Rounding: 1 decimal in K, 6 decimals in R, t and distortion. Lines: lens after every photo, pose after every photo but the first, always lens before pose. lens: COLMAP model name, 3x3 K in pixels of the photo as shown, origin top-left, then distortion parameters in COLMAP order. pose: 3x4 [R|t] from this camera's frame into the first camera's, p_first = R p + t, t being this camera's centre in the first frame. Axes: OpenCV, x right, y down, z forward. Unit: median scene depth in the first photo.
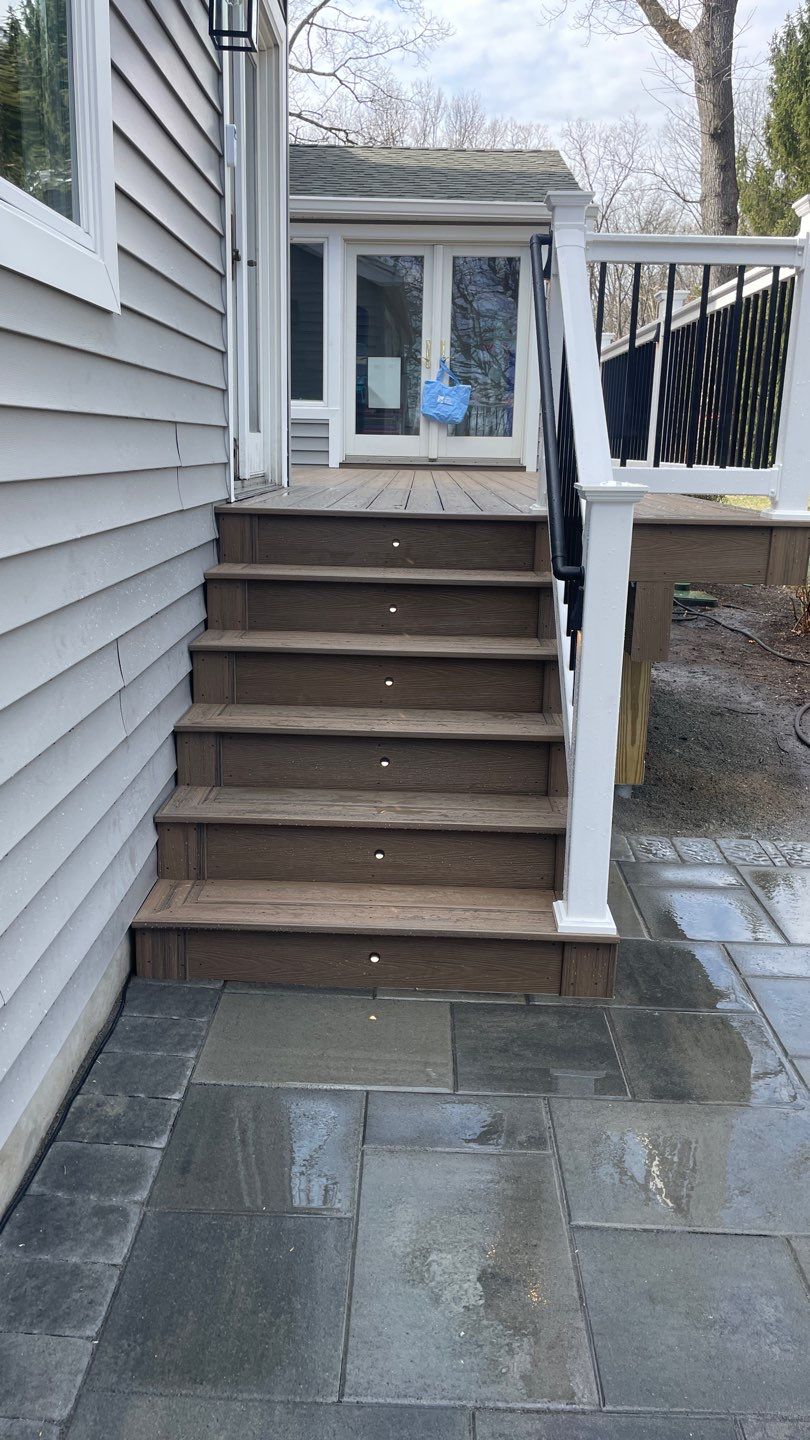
lens RADIAL K [[1076.2, 0, 392.4], [0, 1076.2, 703.8], [0, 0, 1]] dist [0.071498, -0.100539]
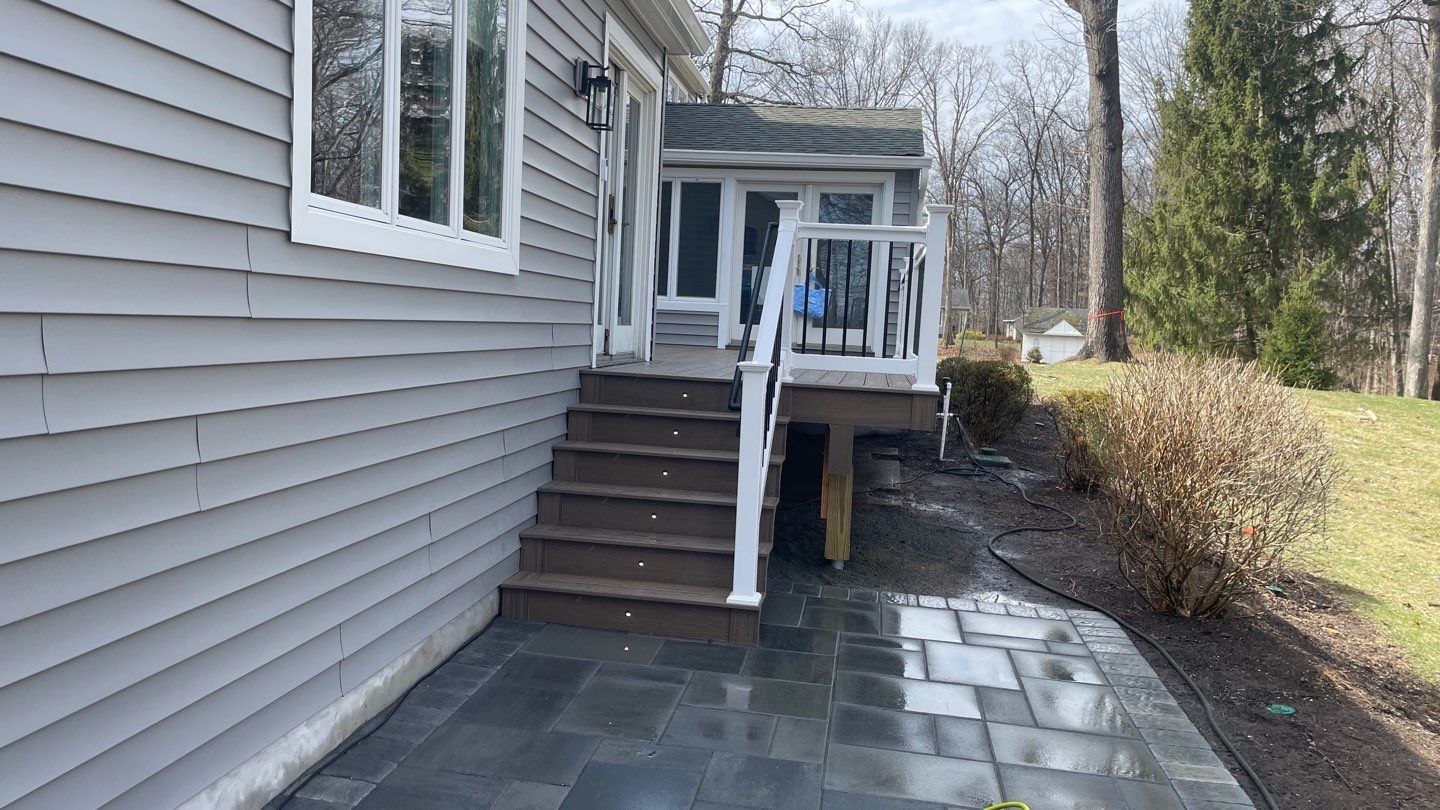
lens RADIAL K [[1076.2, 0, 690.5], [0, 1076.2, 393.0], [0, 0, 1]] dist [0.071498, -0.100539]
pose [[0.989381, 0.037271, -0.140483, 0.092805], [-0.060977, 0.983826, -0.168428, 0.047933], [0.131933, 0.175205, 0.975652, -0.232432]]
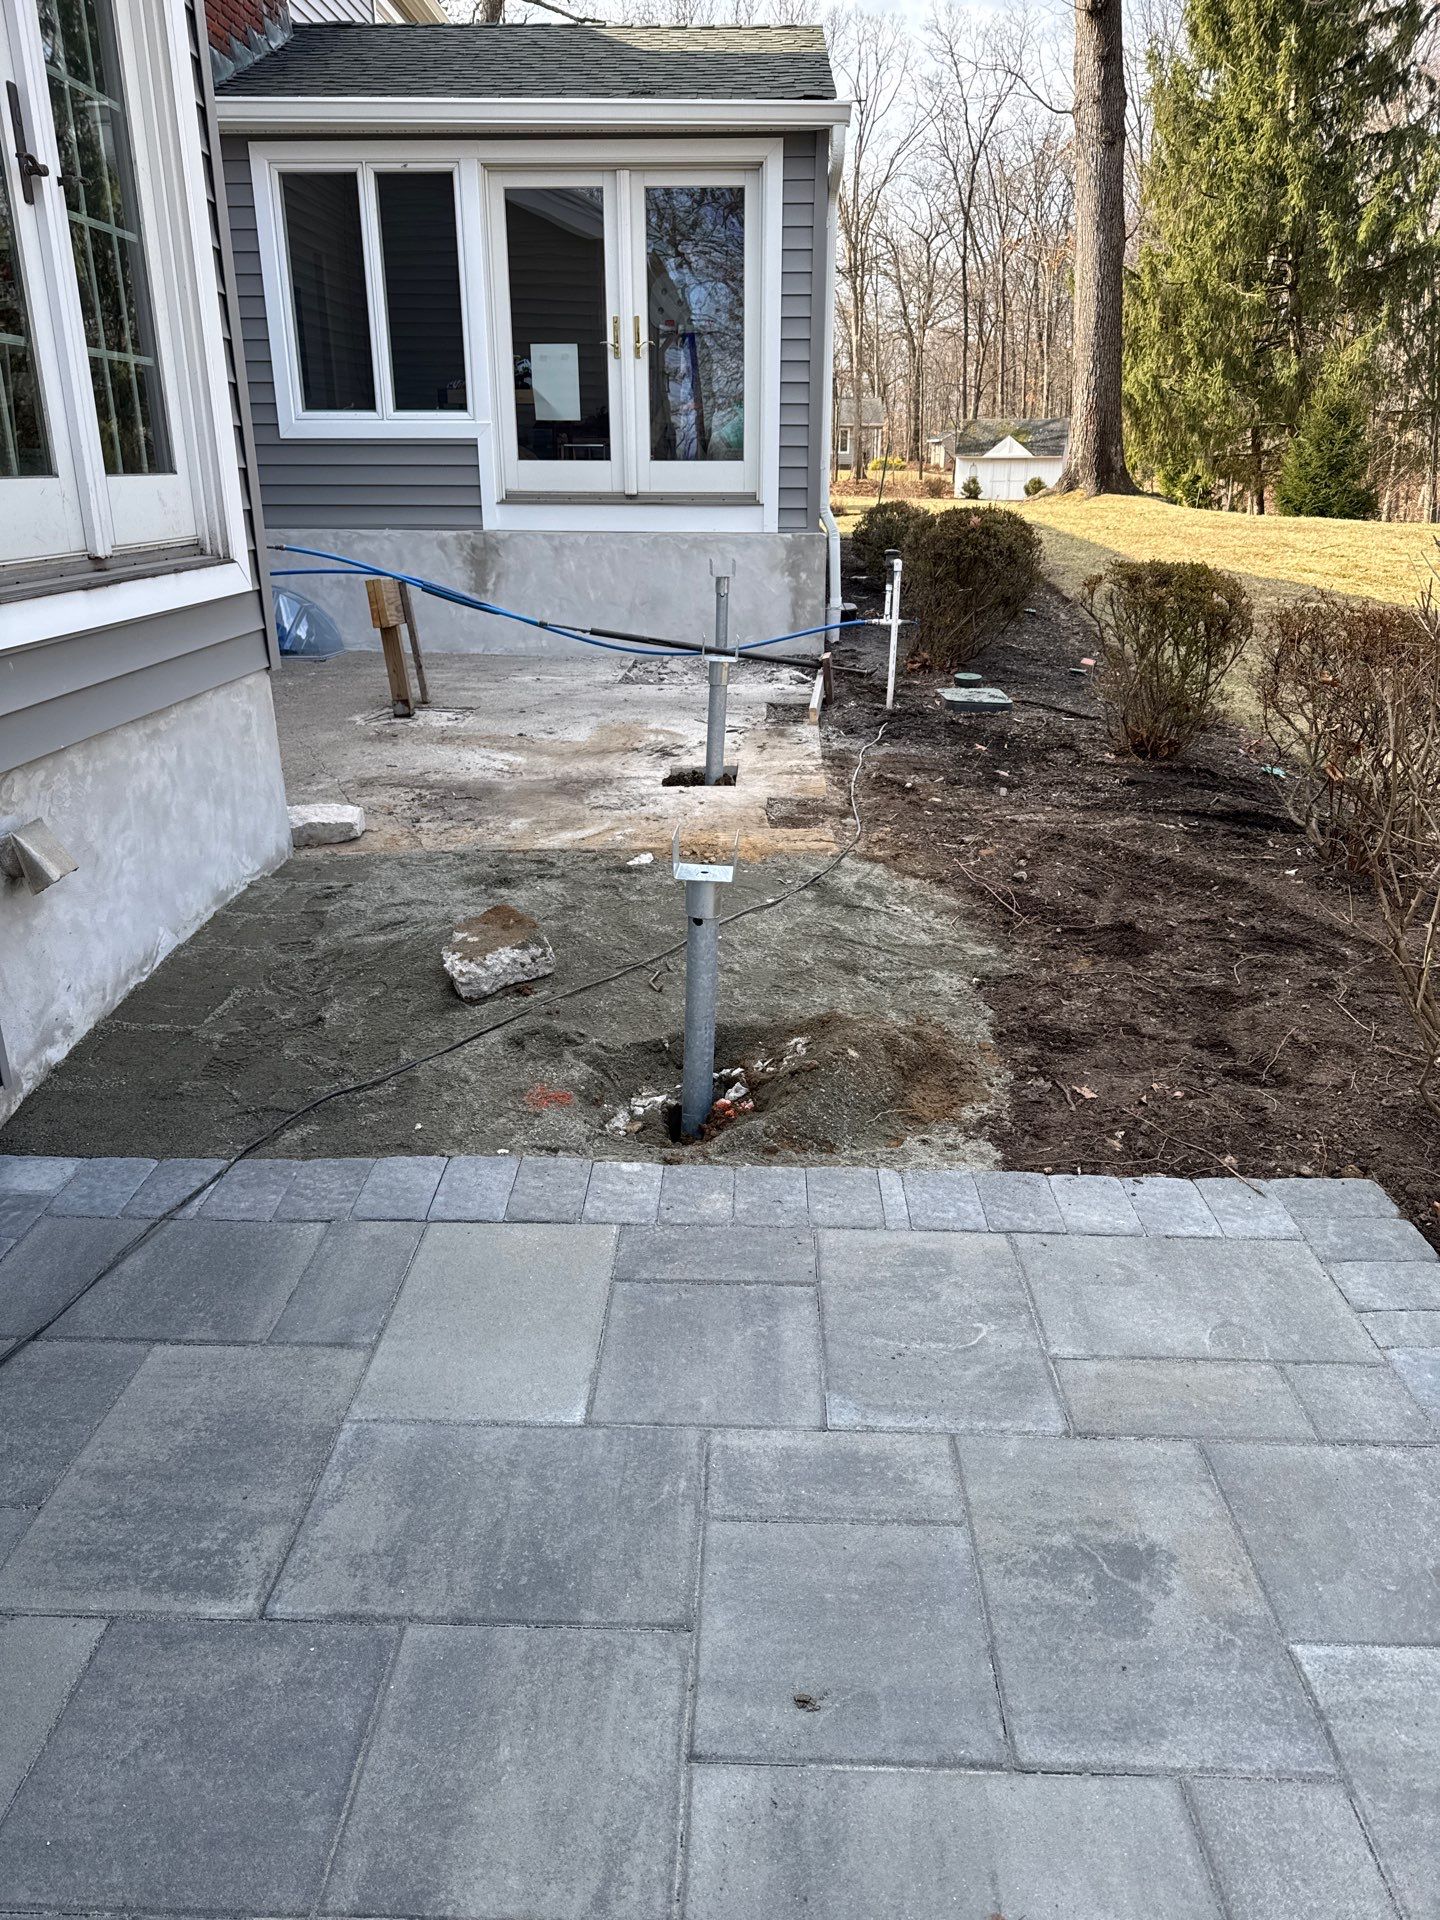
lens RADIAL K [[1352.1, 0, 726.7], [0, 1352.1, 962.2], [0, 0, 1]] dist [0.007094, -0.007835]
pose [[0.999807, -0.019196, -0.004072, 0.101636], [0.019542, 0.992861, 0.117665, -0.030408], [0.001784, -0.117721, 0.993045, 0.104565]]
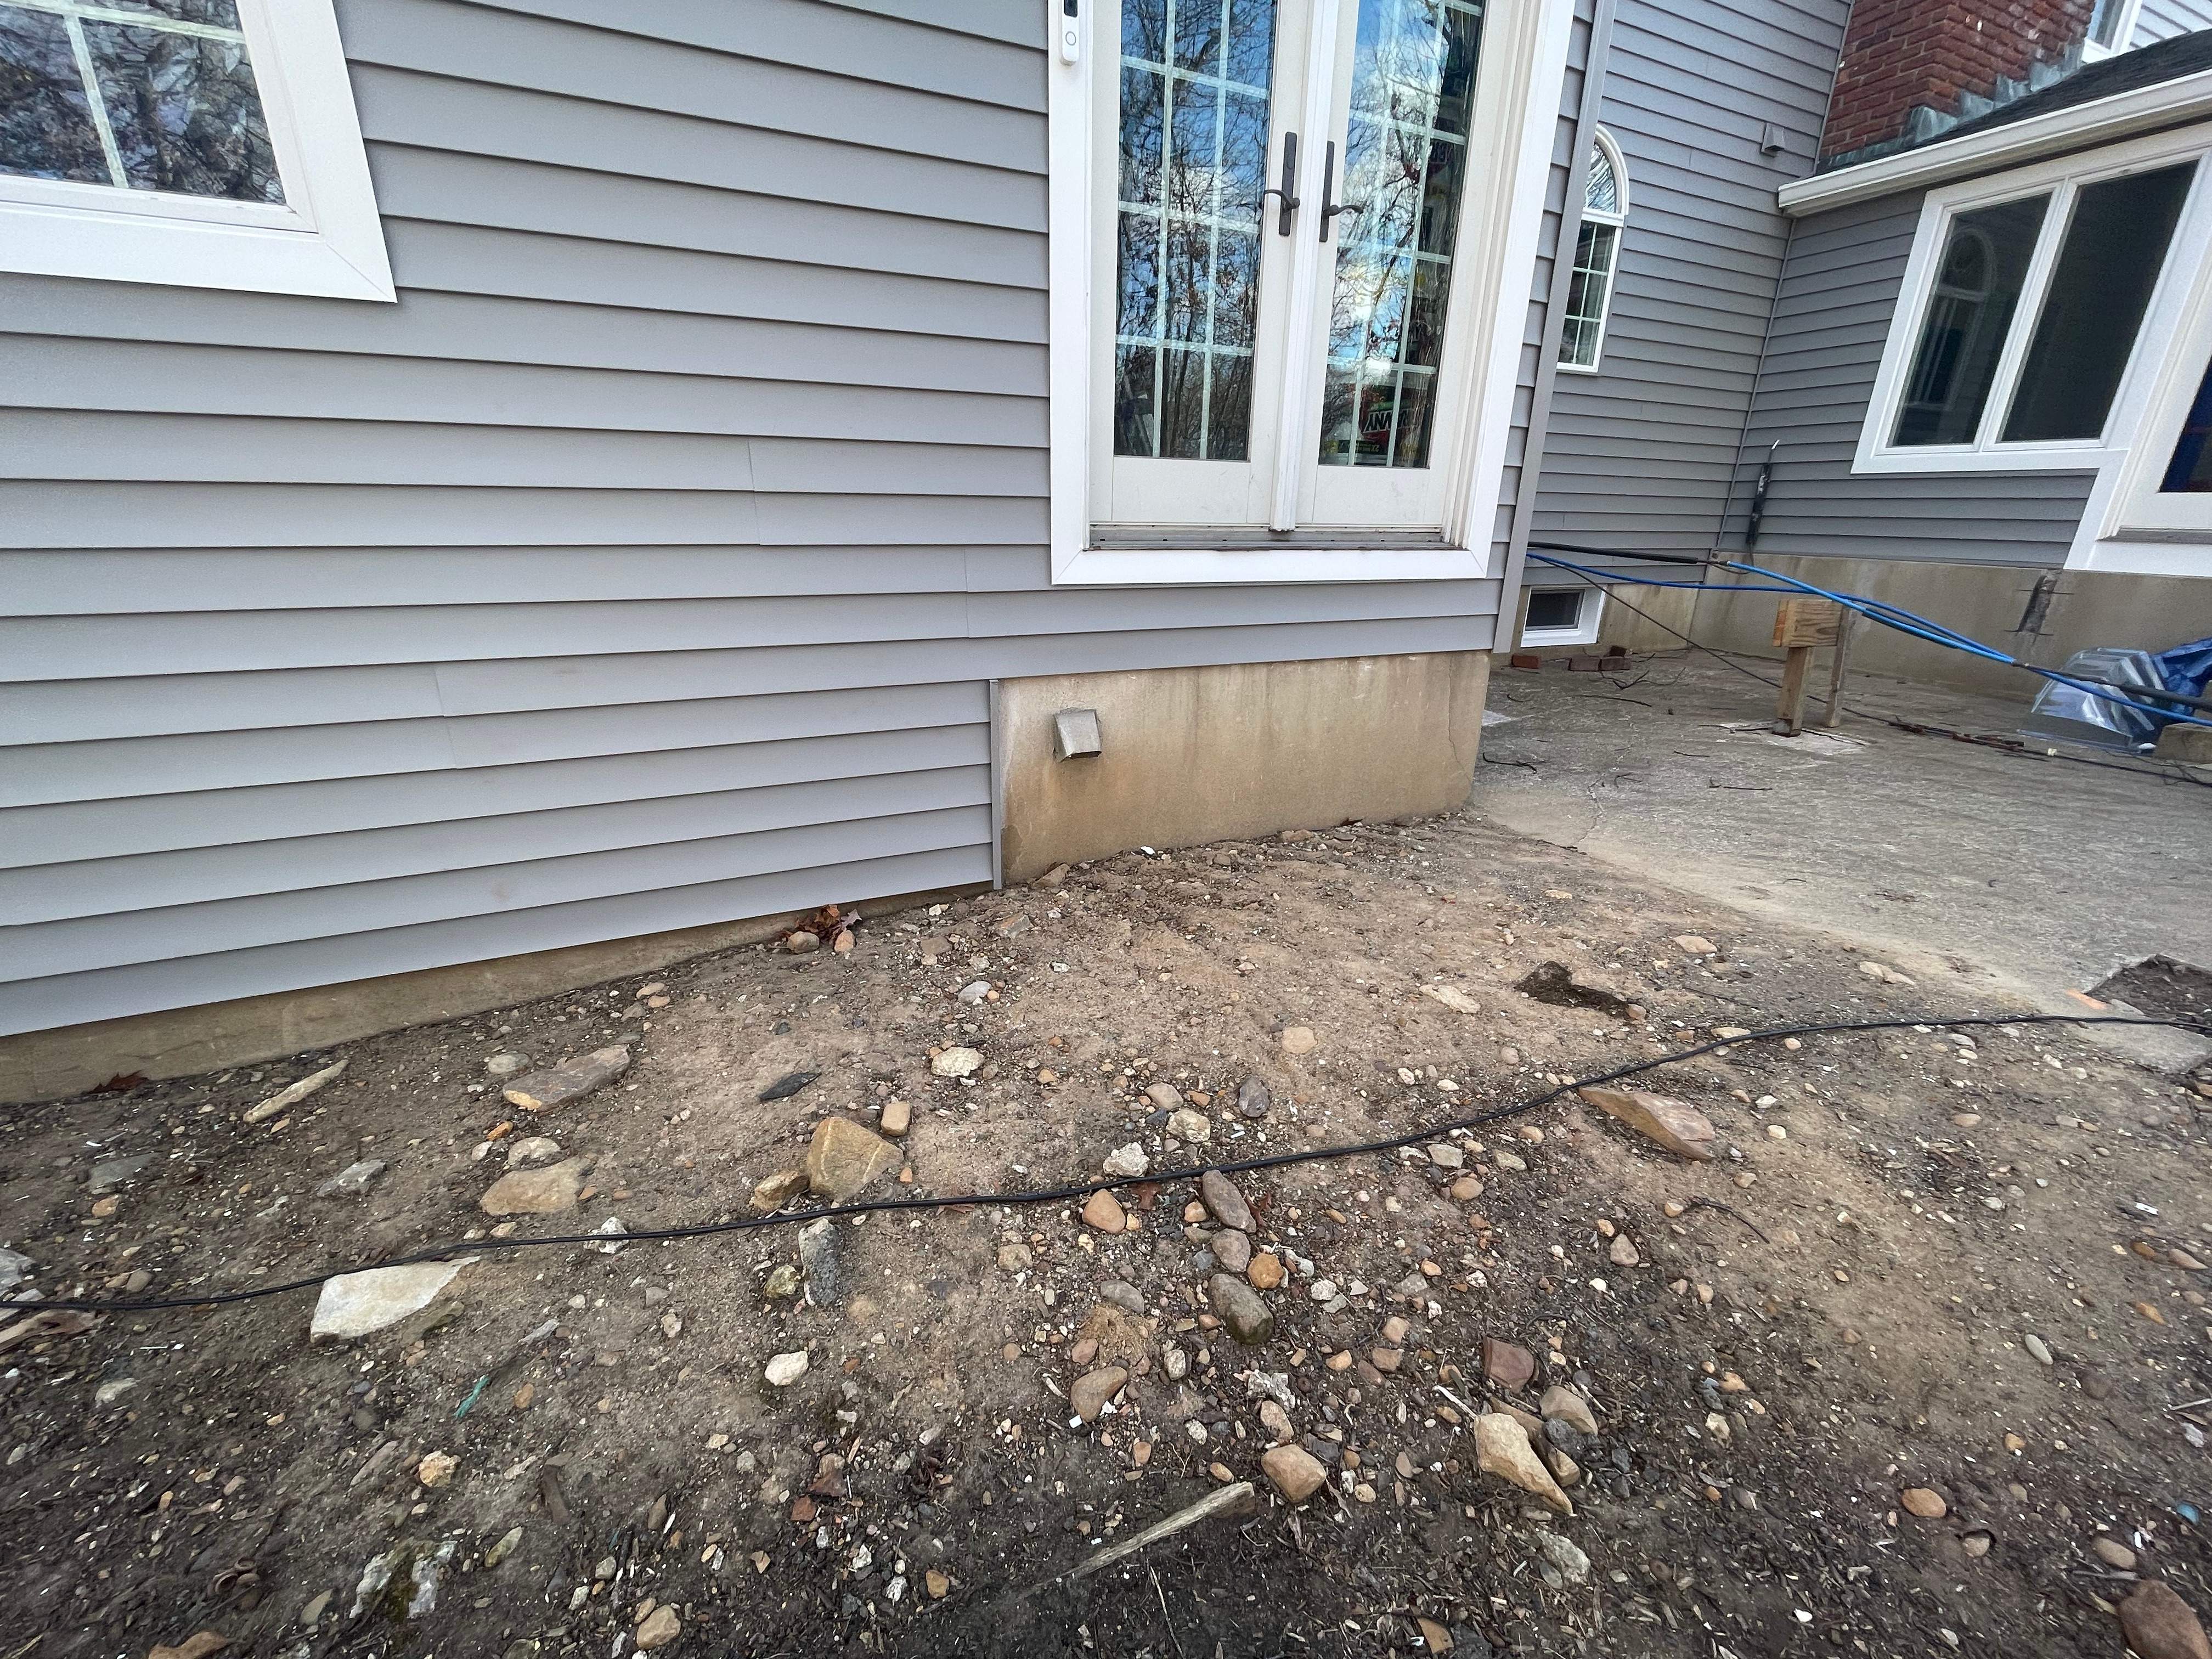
lens RADIAL K [[886.3, 0, 1110.4], [0, 886.3, 830.9], [0, 0, 1]] dist [-0.002655, -0.000650]
pose [[0.441120, 0.293962, -0.847938, 0.187015], [-0.215888, 0.951846, 0.217673, -0.055453], [0.871094, 0.087039, 0.483341, 0.292722]]
